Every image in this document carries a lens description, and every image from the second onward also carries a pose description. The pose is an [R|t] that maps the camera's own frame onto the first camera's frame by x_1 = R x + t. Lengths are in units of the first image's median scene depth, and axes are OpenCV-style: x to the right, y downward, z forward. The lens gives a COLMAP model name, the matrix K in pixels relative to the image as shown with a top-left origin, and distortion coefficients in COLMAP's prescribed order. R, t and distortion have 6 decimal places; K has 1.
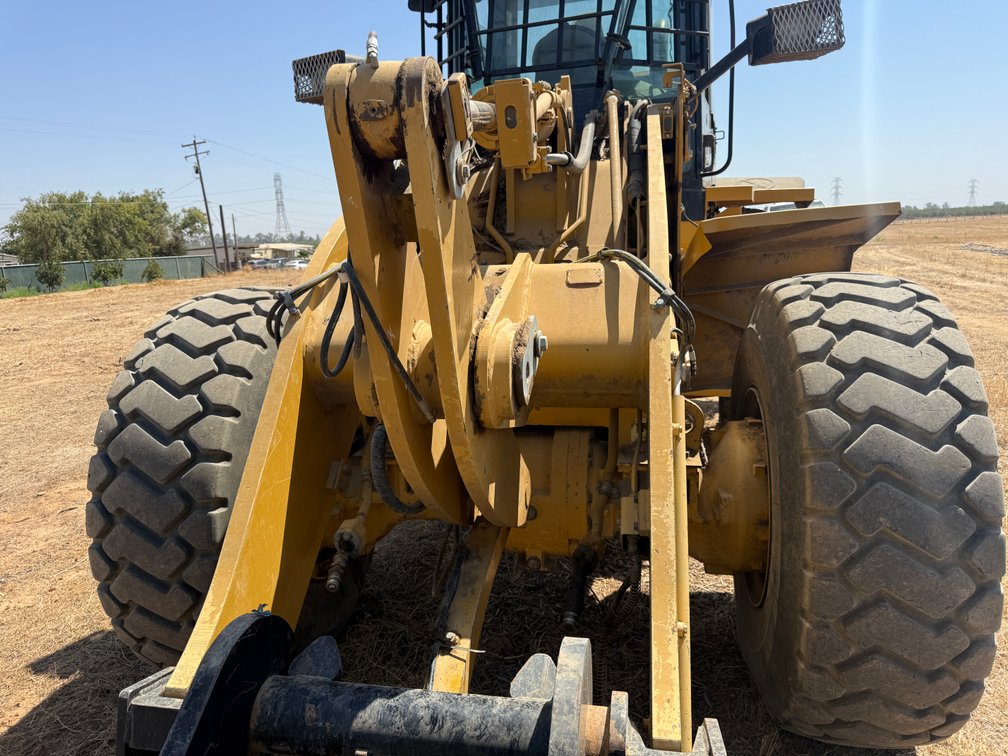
lens RADIAL K [[705.0, 0, 503.9], [0, 705.0, 379.2], [0, 0, 1]] dist [0.023538, -0.033065]
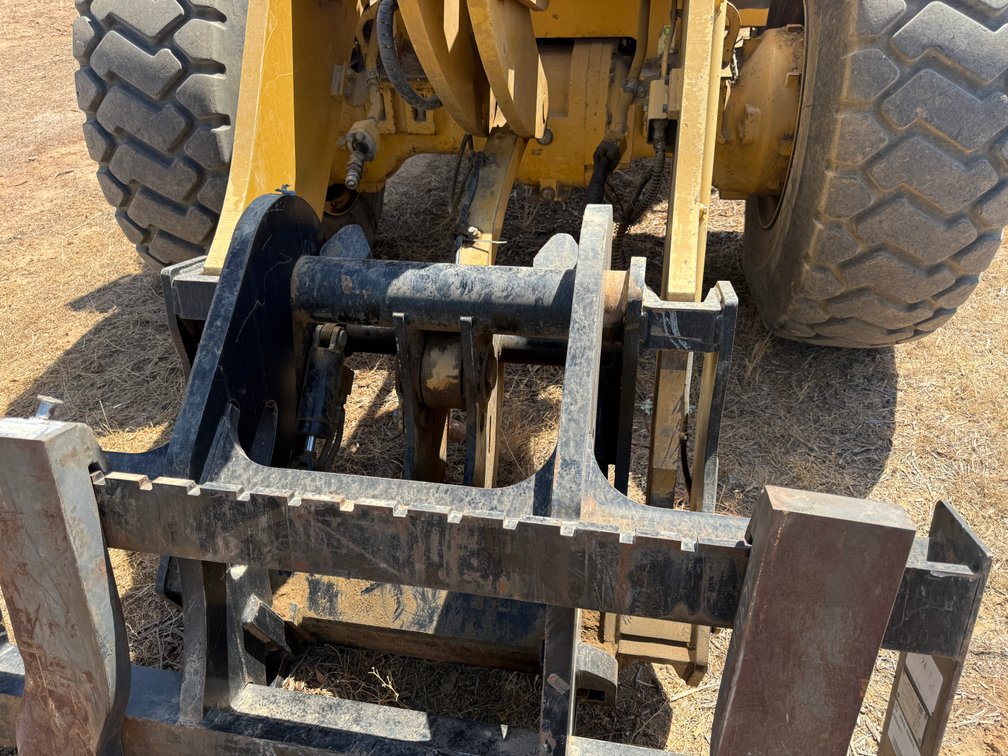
lens RADIAL K [[705.0, 0, 509.4], [0, 705.0, 379.9], [0, 0, 1]] dist [0.023538, -0.033065]
pose [[0.999955, -0.009528, 0.000408, -0.021534], [0.008466, 0.906620, 0.421863, 0.113836], [-0.004389, -0.421841, 0.906659, -0.016928]]
